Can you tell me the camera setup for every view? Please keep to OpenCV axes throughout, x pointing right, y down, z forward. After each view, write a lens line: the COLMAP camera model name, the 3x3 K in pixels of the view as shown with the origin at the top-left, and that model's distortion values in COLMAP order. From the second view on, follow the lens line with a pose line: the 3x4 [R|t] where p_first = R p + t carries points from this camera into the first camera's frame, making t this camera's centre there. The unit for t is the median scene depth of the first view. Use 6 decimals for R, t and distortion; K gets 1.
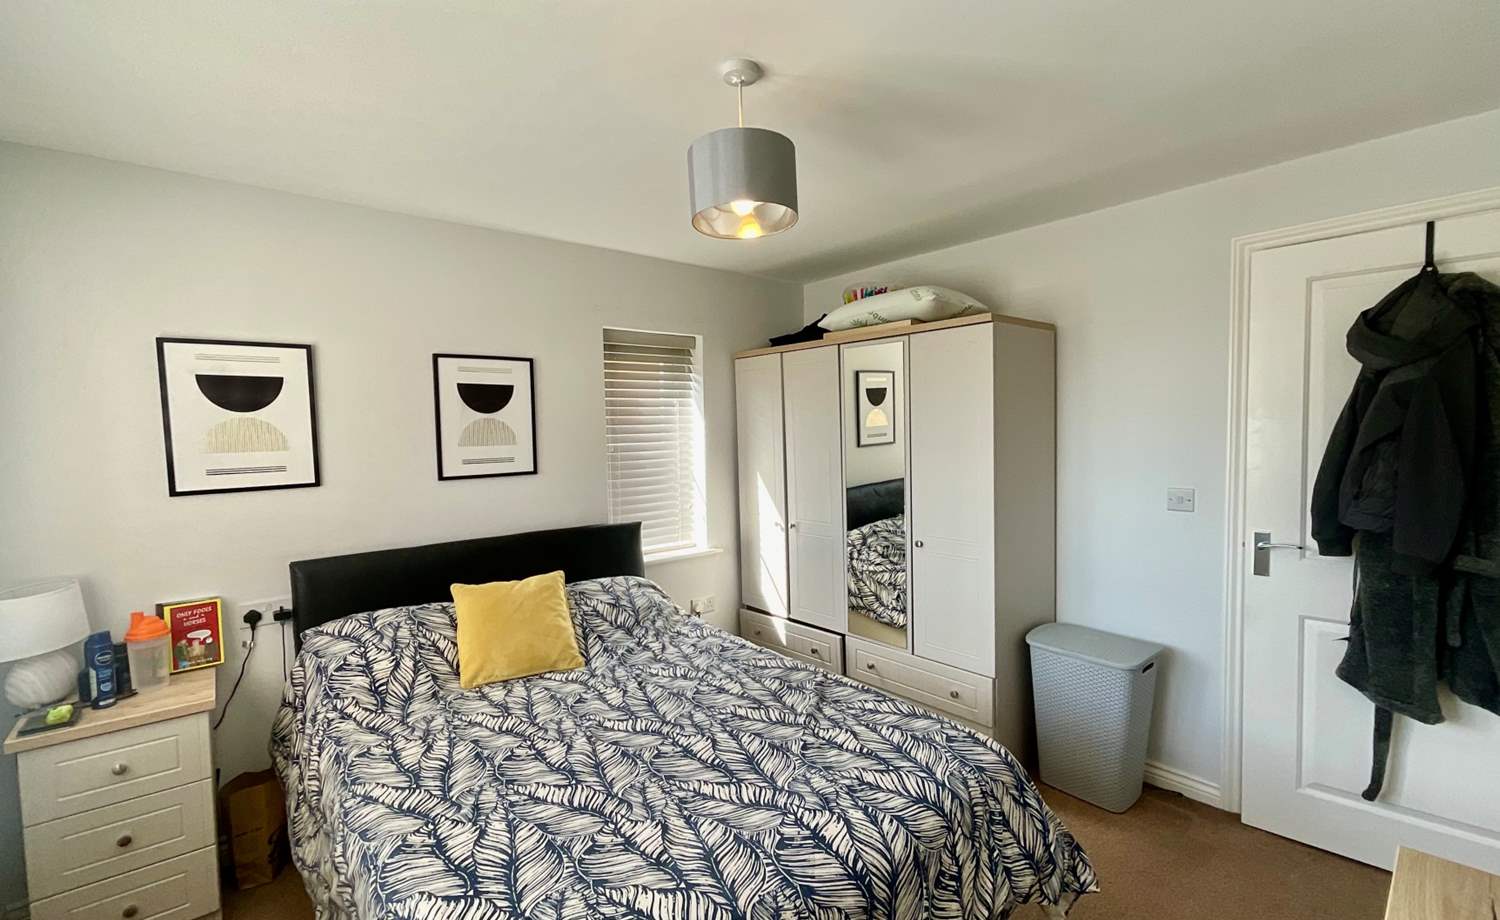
lens RADIAL K [[646.2, 0, 750.0], [0, 646.2, 460.0], [0, 0, 1]] dist [0.008151, 0.000047]
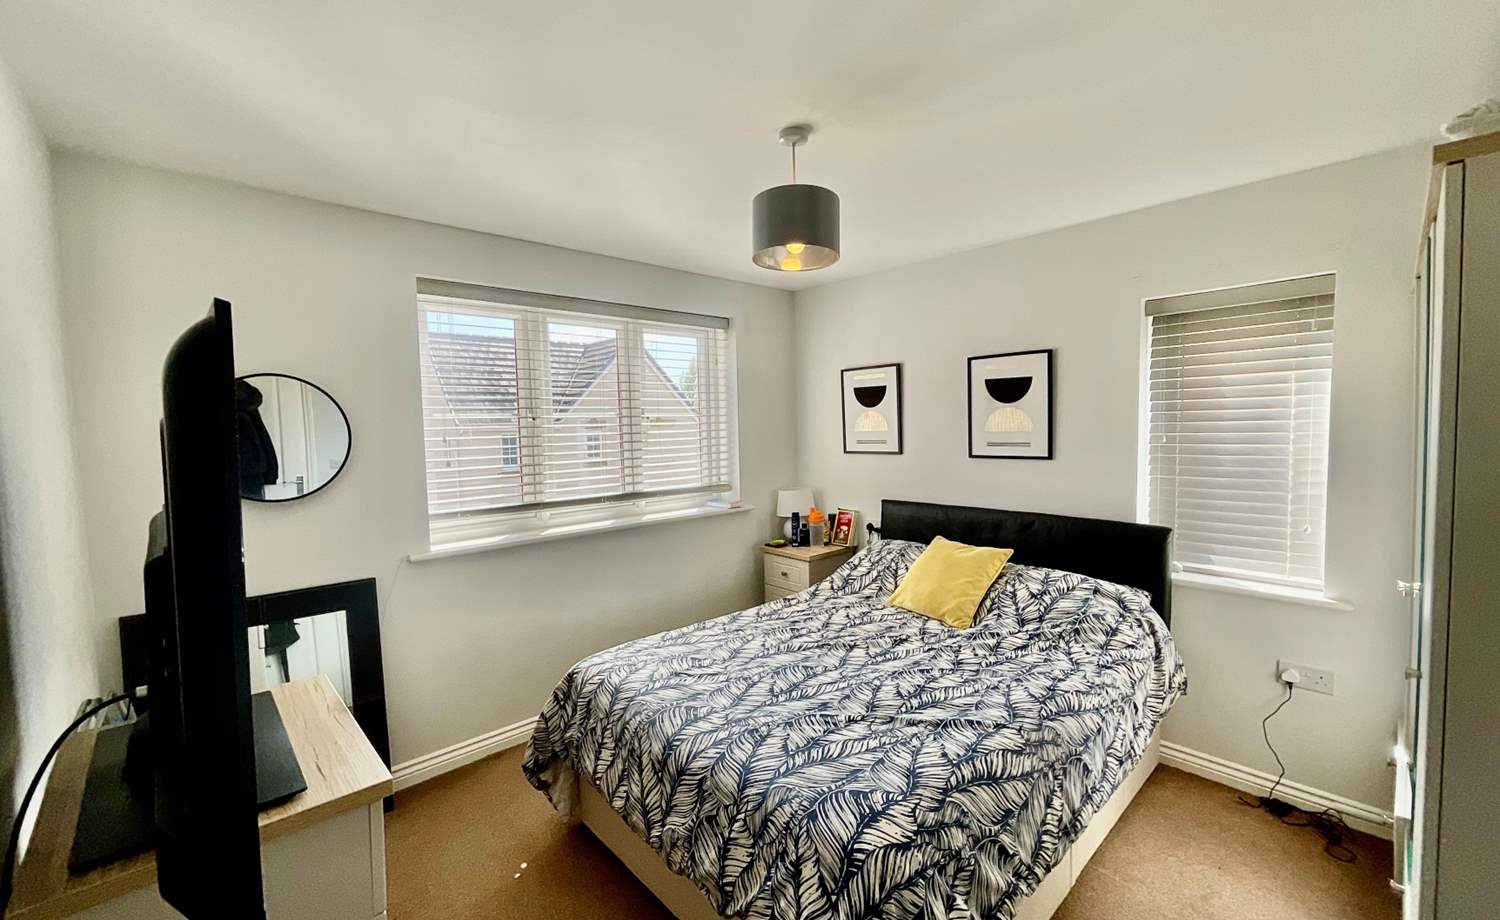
lens RADIAL K [[603.5, 0, 750.0], [0, 603.5, 460.0], [0, 0, 1]] dist [-0.023371, 0.000011]
pose [[0.041918, 0.078075, -0.996066, 0.816104], [-0.034811, 0.996451, 0.076641, -0.047061], [0.998514, 0.031461, 0.044487, 0.627408]]
